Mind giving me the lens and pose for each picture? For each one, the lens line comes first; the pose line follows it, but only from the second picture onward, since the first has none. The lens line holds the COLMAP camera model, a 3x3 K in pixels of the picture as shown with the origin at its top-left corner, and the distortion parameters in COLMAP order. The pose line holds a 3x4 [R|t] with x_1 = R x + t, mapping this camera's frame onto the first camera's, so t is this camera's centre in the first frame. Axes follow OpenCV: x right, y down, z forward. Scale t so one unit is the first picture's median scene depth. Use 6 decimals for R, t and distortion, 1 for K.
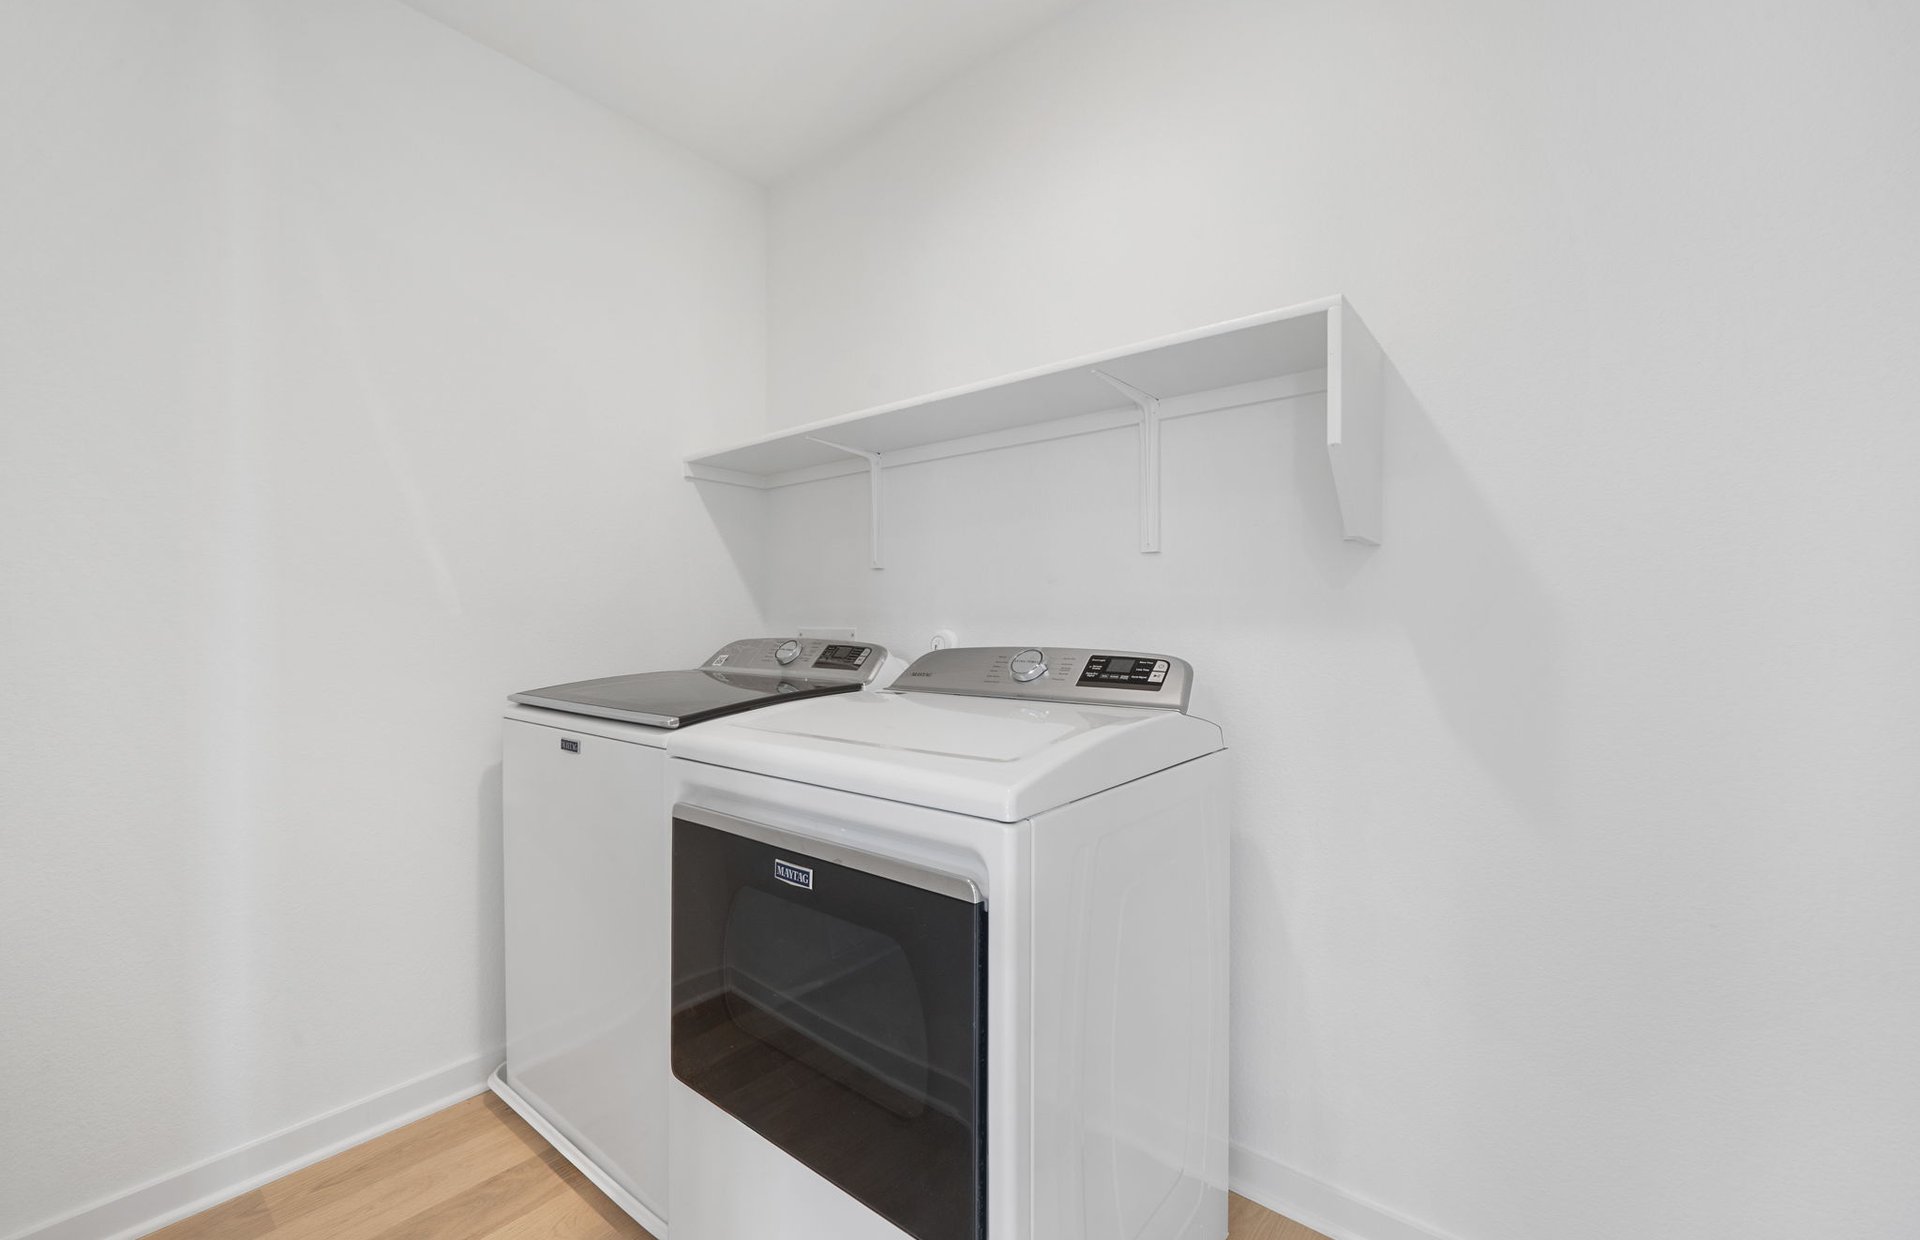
lens RADIAL K [[779.1, 0, 954.1], [0, 779.1, 617.6], [0, 0, 1]] dist [-0.001514, -0.000212]
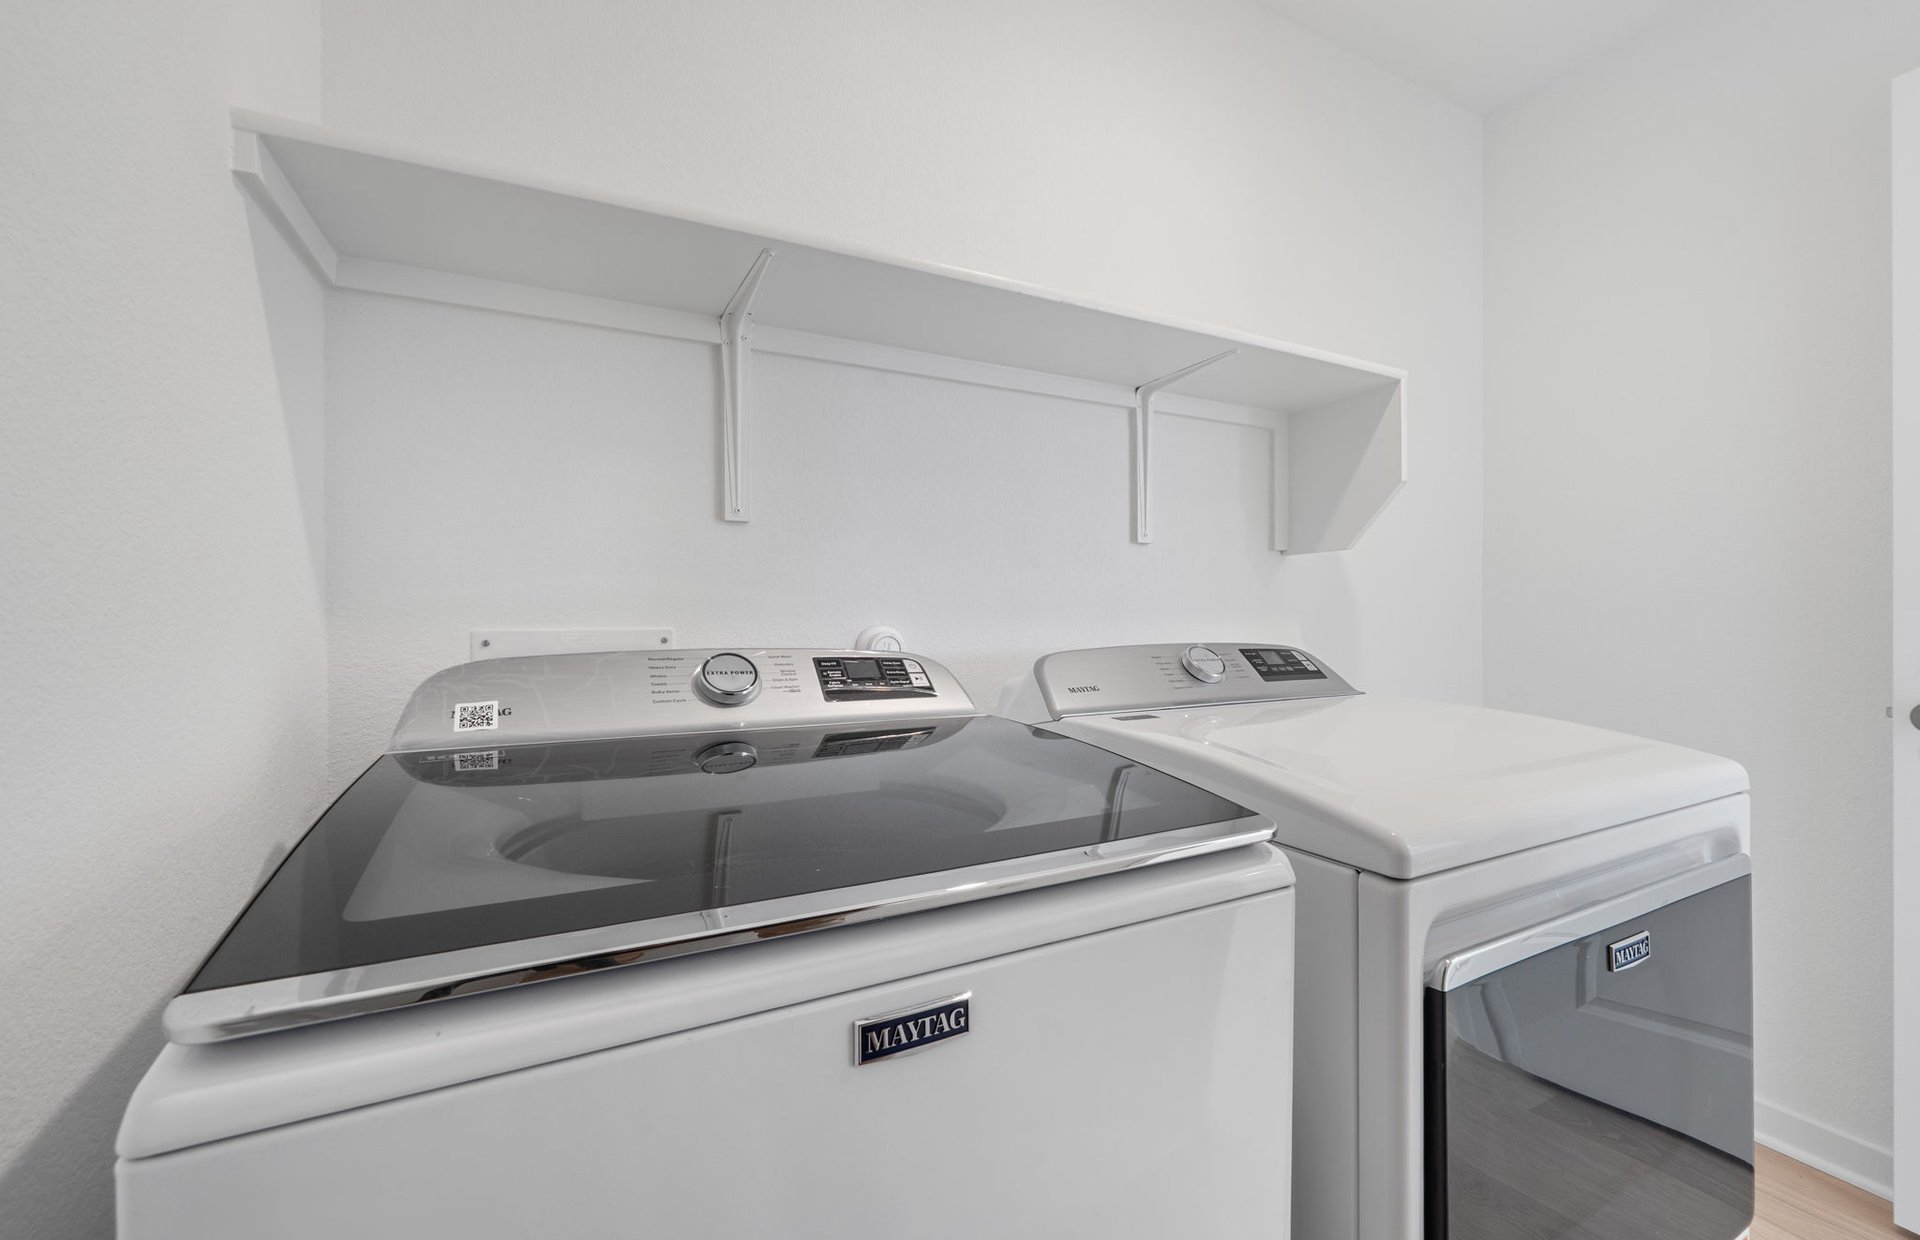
lens RADIAL K [[779.1, 0, 954.1], [0, 779.1, 617.6], [0, 0, 1]] dist [-0.001514, -0.000212]
pose [[0.378096, -0.005837, 0.925748, -0.547348], [-0.002305, 0.999971, 0.007247, 0.002129], [-0.925763, -0.004874, 0.378072, 0.615640]]
